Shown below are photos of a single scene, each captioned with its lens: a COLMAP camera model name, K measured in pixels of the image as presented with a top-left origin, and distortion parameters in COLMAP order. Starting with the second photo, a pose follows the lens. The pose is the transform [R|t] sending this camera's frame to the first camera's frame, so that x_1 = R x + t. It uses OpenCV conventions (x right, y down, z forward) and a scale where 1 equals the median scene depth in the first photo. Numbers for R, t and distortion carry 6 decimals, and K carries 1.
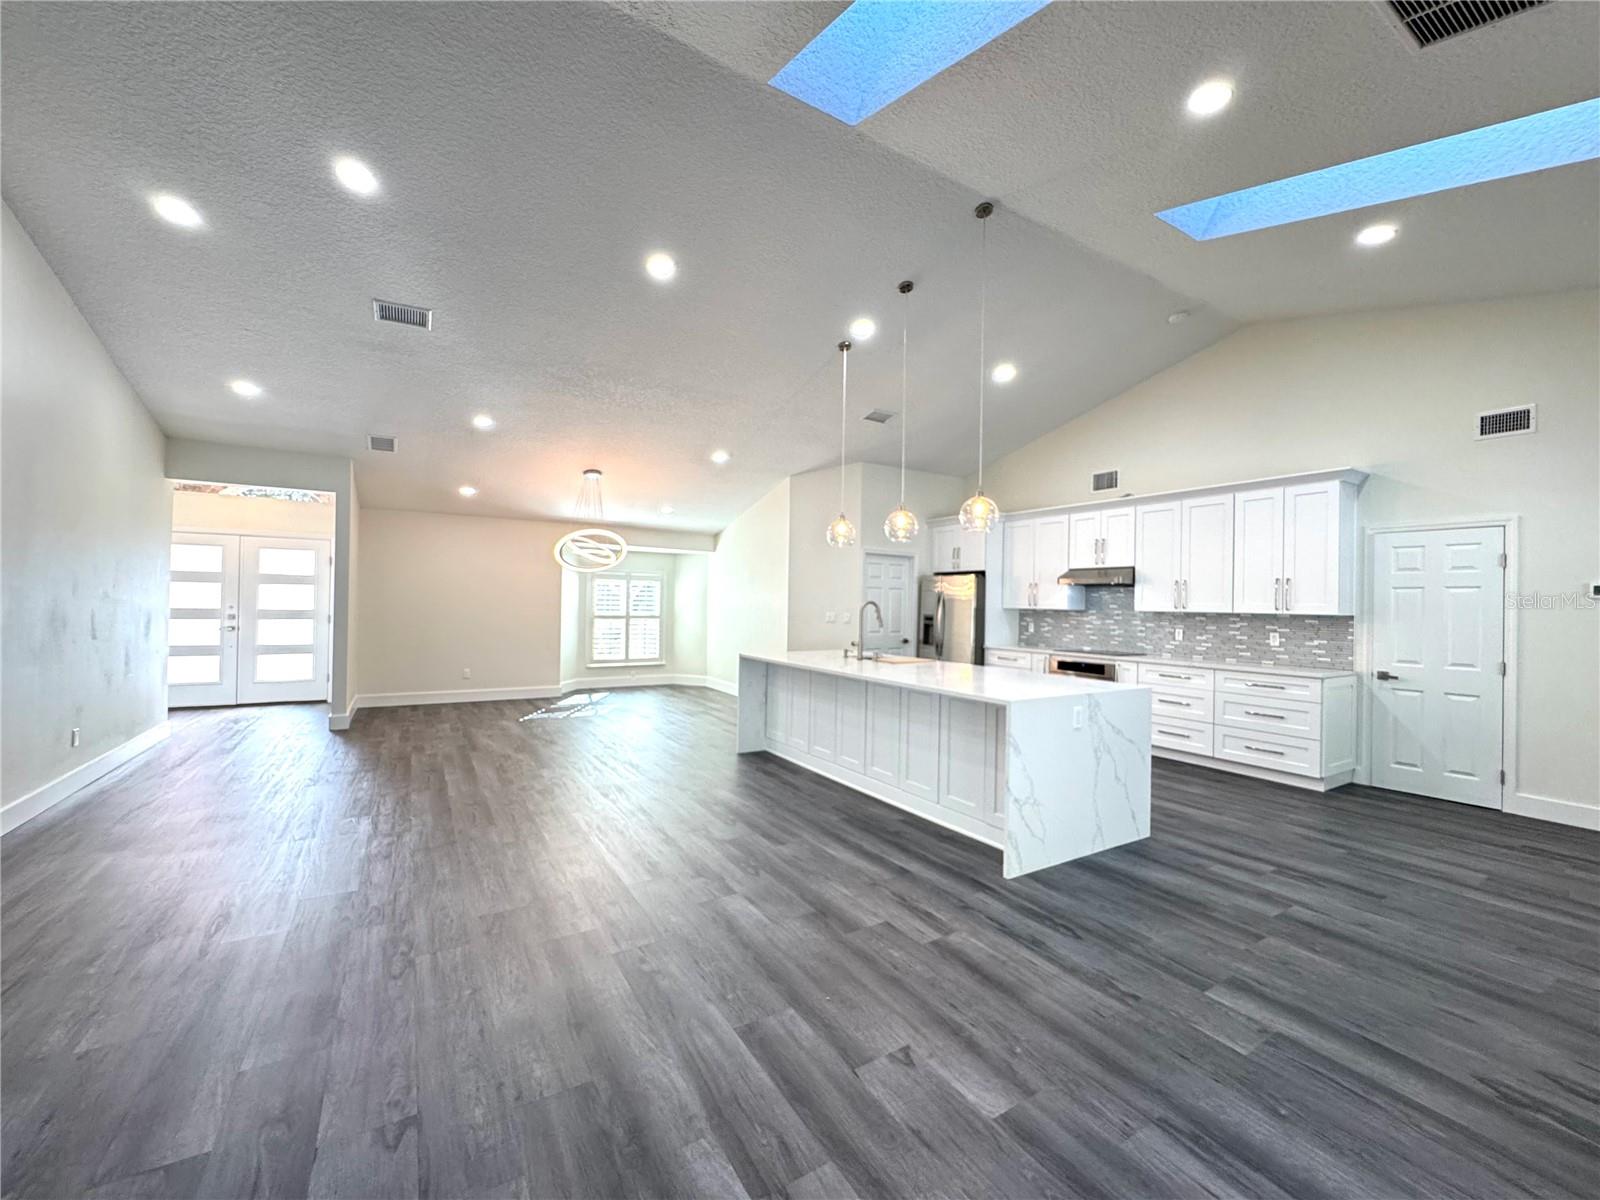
lens RADIAL K [[641.5, 0, 798.9], [0, 641.5, 600.2], [0, 0, 1]] dist [-0.005743, 0.000953]
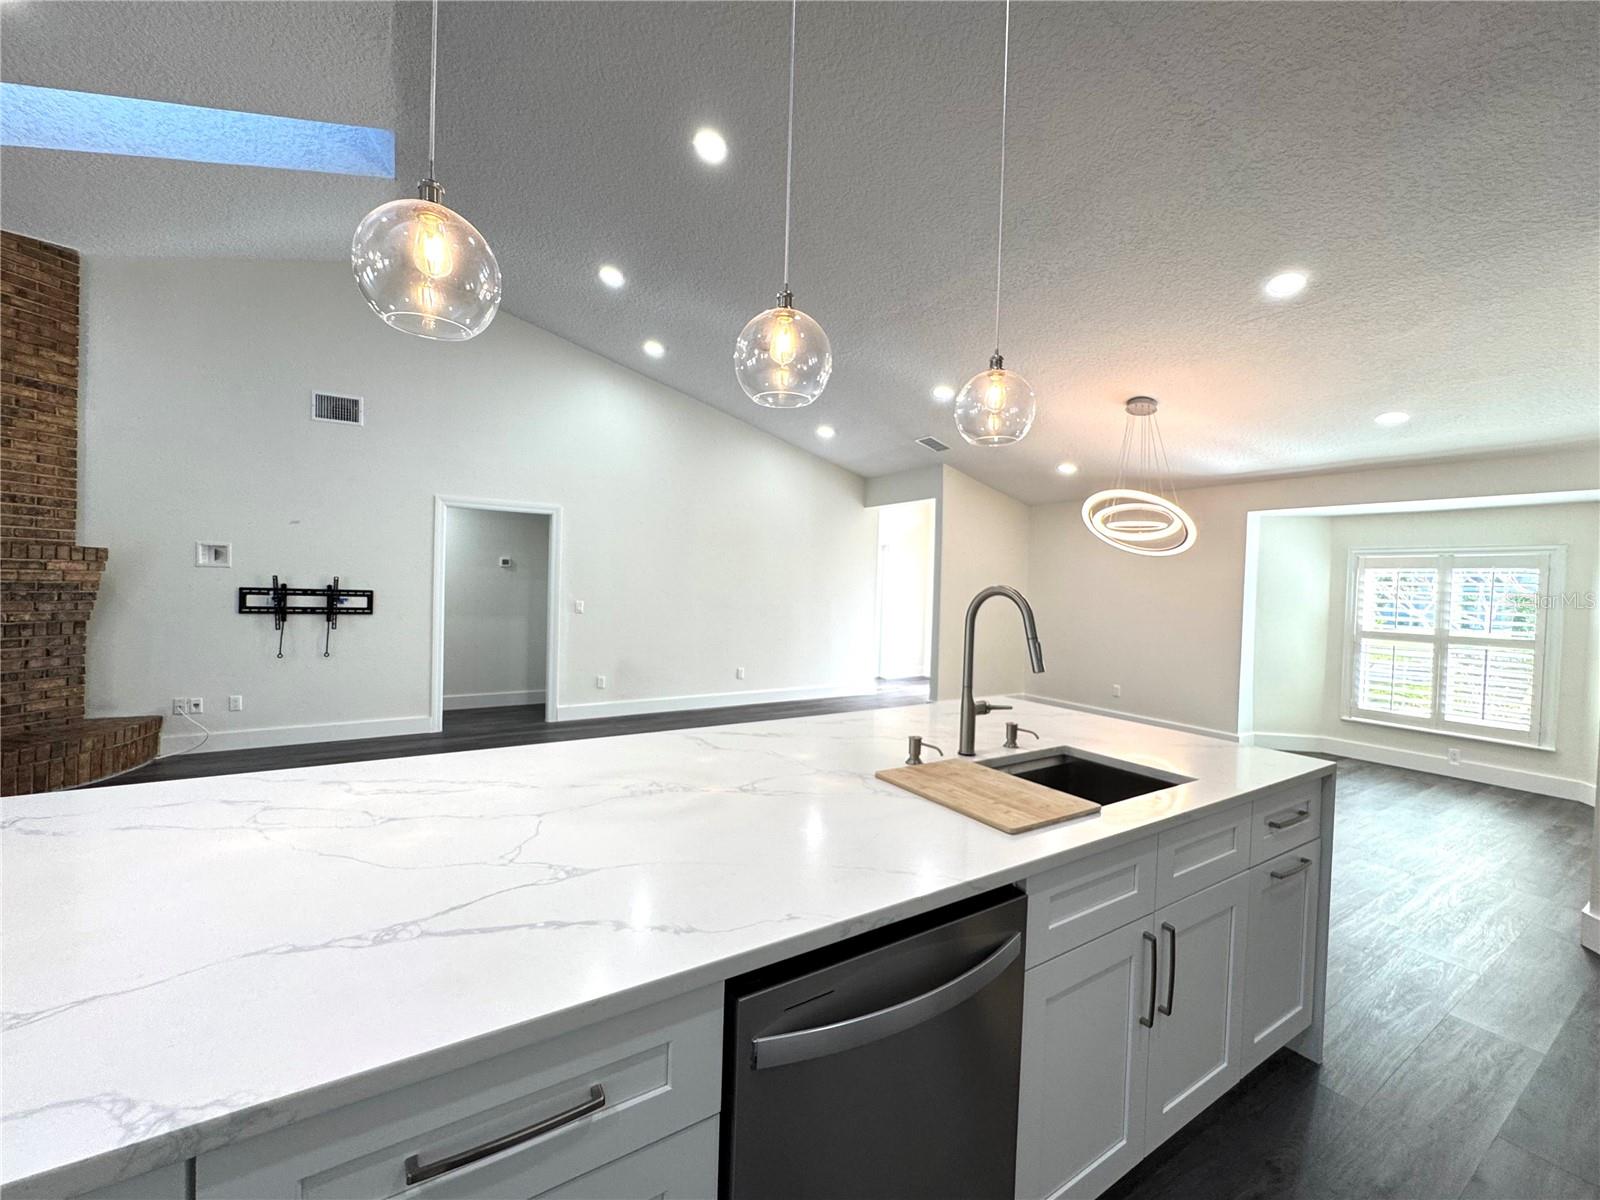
lens RADIAL K [[641.5, 0, 799.1], [0, 641.5, 598.2], [0, 0, 1]] dist [-0.005743, 0.000953]
pose [[0.013741, 0.002393, -0.999903, 0.402670], [-0.023395, 0.999724, 0.002071, 0.007605], [0.999632, 0.023365, 0.013793, 0.813484]]
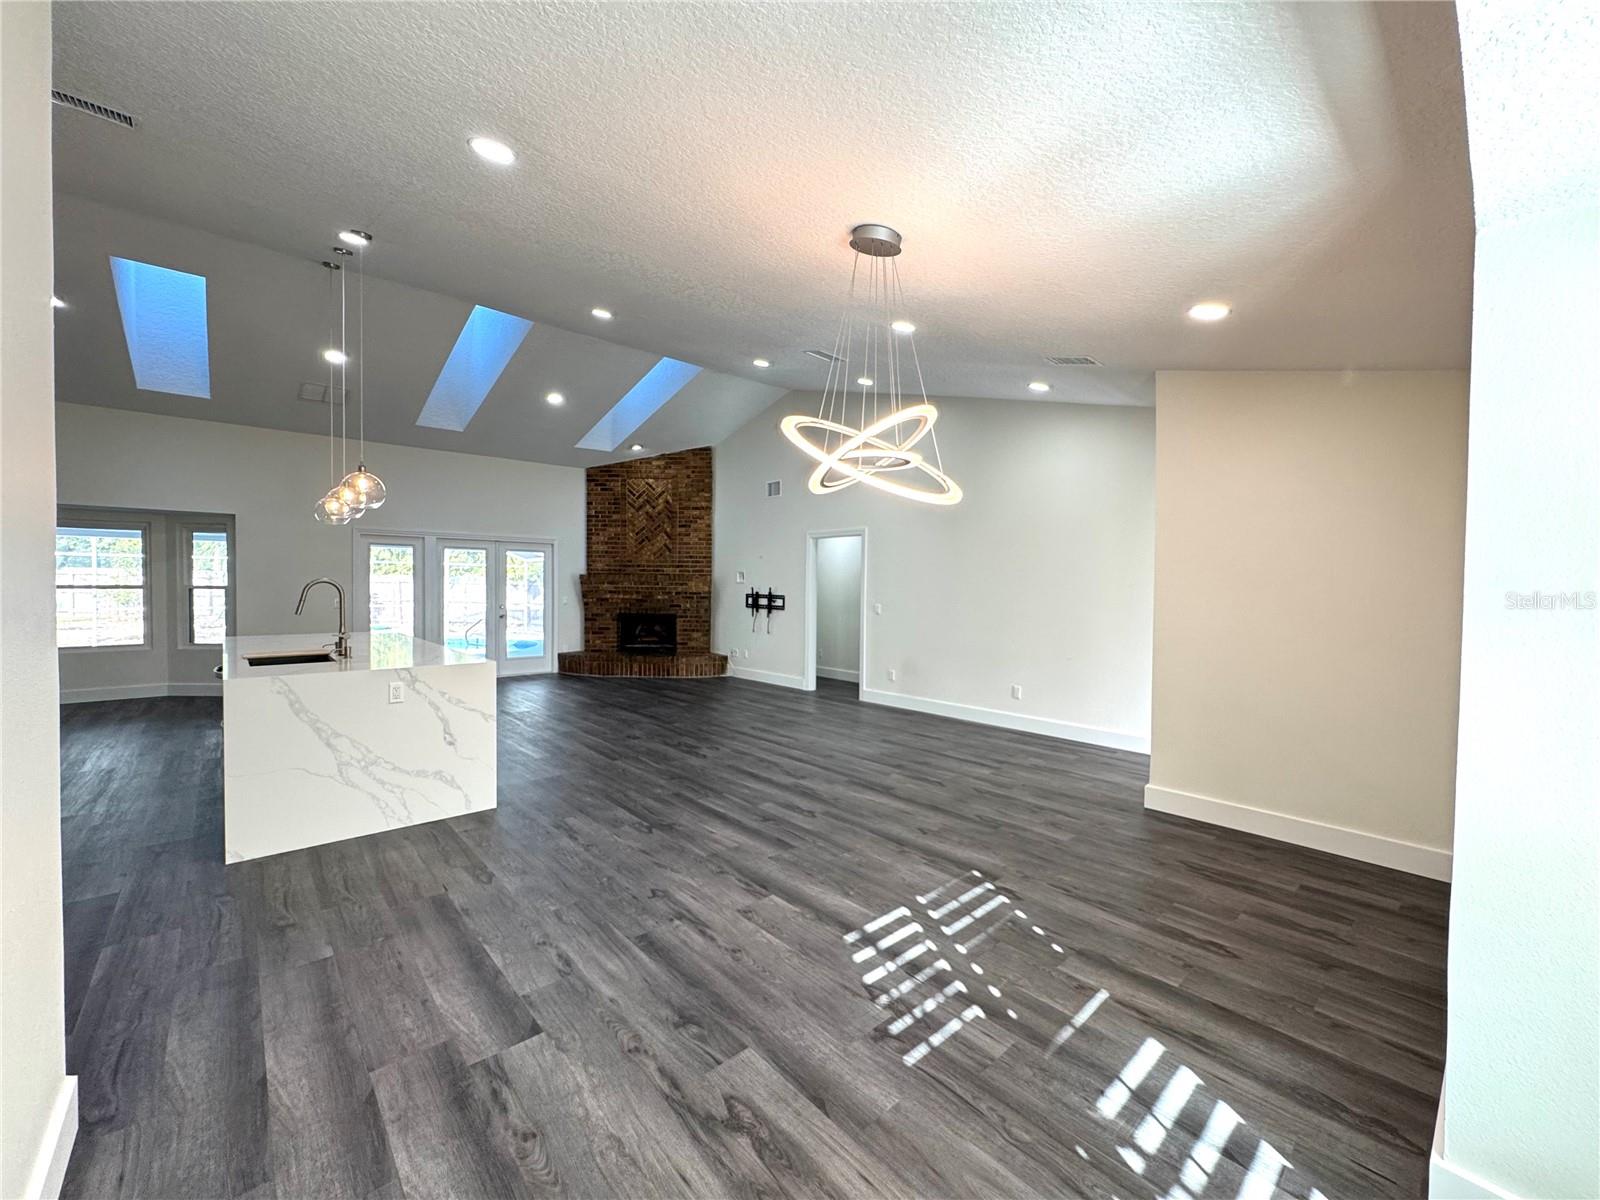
lens RADIAL K [[641.5, 0, 802.0], [0, 641.5, 599.3], [0, 0, 1]] dist [-0.005743, 0.000953]
pose [[-0.982433, -0.025694, -0.184836, -0.277534], [-0.029016, 0.999462, 0.015291, -0.002237], [0.184344, 0.020385, -0.982650, 1.685224]]
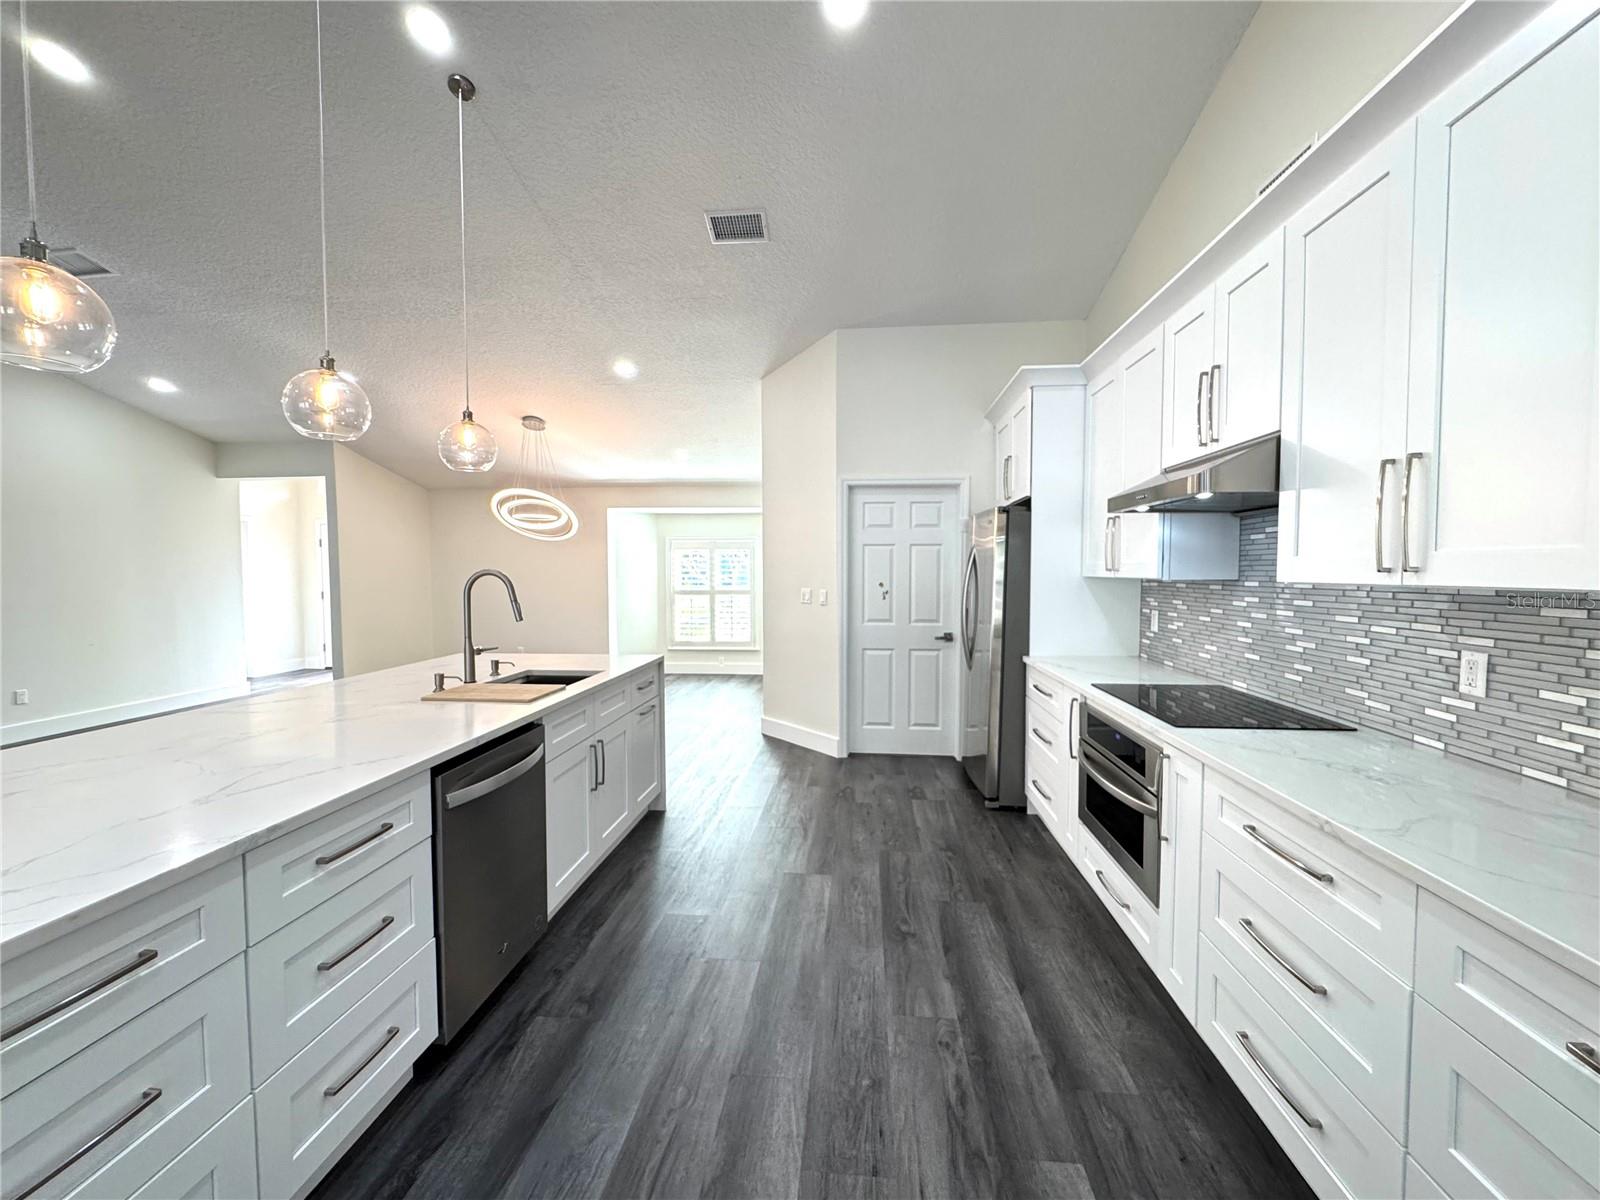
lens RADIAL K [[641.5, 0, 798.8], [0, 641.5, 598.9], [0, 0, 1]] dist [-0.005743, 0.000953]
pose [[0.796899, 0.006360, -0.604079, 0.566085], [0.020744, 0.999067, 0.037884, 0.008901], [0.603756, -0.042721, 0.796024, 0.675106]]
